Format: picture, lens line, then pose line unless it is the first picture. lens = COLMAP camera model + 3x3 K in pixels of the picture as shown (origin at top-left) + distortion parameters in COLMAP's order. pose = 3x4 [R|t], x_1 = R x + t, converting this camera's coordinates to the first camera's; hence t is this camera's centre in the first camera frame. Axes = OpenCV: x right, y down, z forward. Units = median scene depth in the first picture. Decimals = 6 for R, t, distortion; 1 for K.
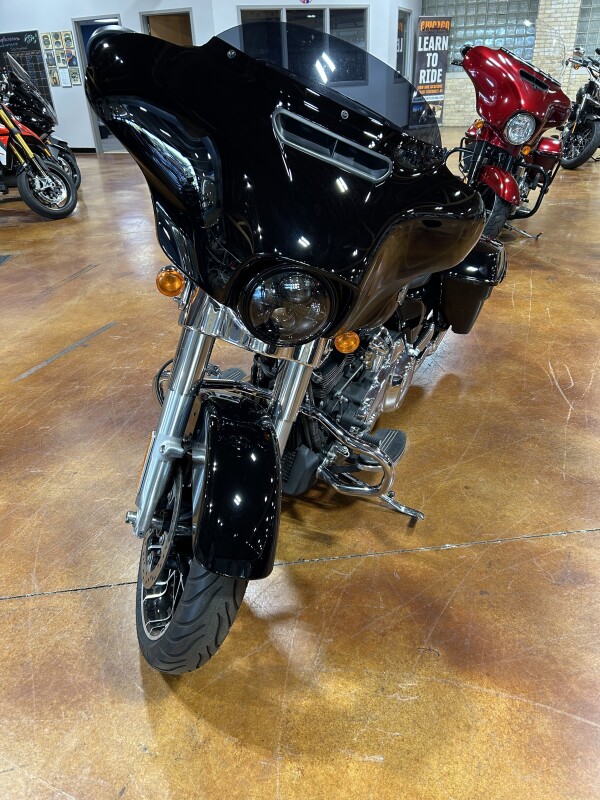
lens RADIAL K [[612.9, 0, 300.0], [0, 612.9, 400.0], [0, 0, 1]] dist [0.051391, -0.057714]
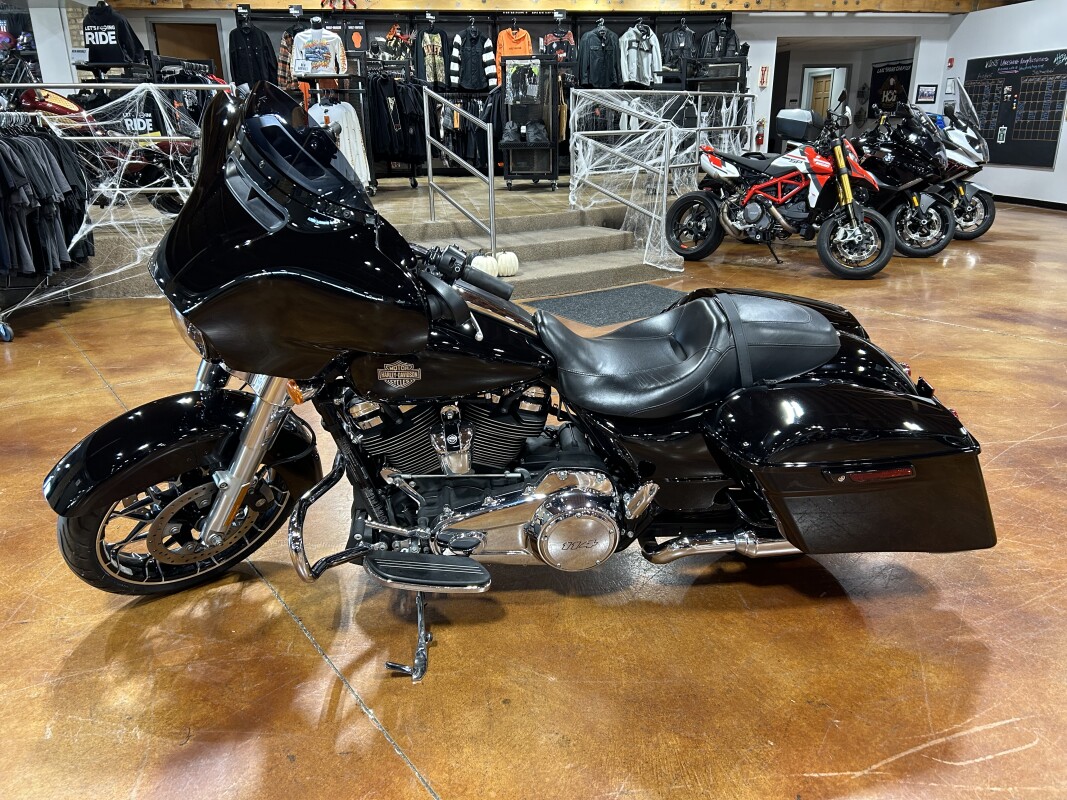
lens RADIAL K [[817.4, 0, 529.0], [0, 817.4, 392.0], [0, 0, 1]] dist [0.051391, -0.057714]
pose [[0.491854, 0.310132, -0.813571, 0.317021], [-0.421230, 0.902538, 0.089387, -0.089156], [0.762001, 0.298736, 0.574554, 0.135957]]
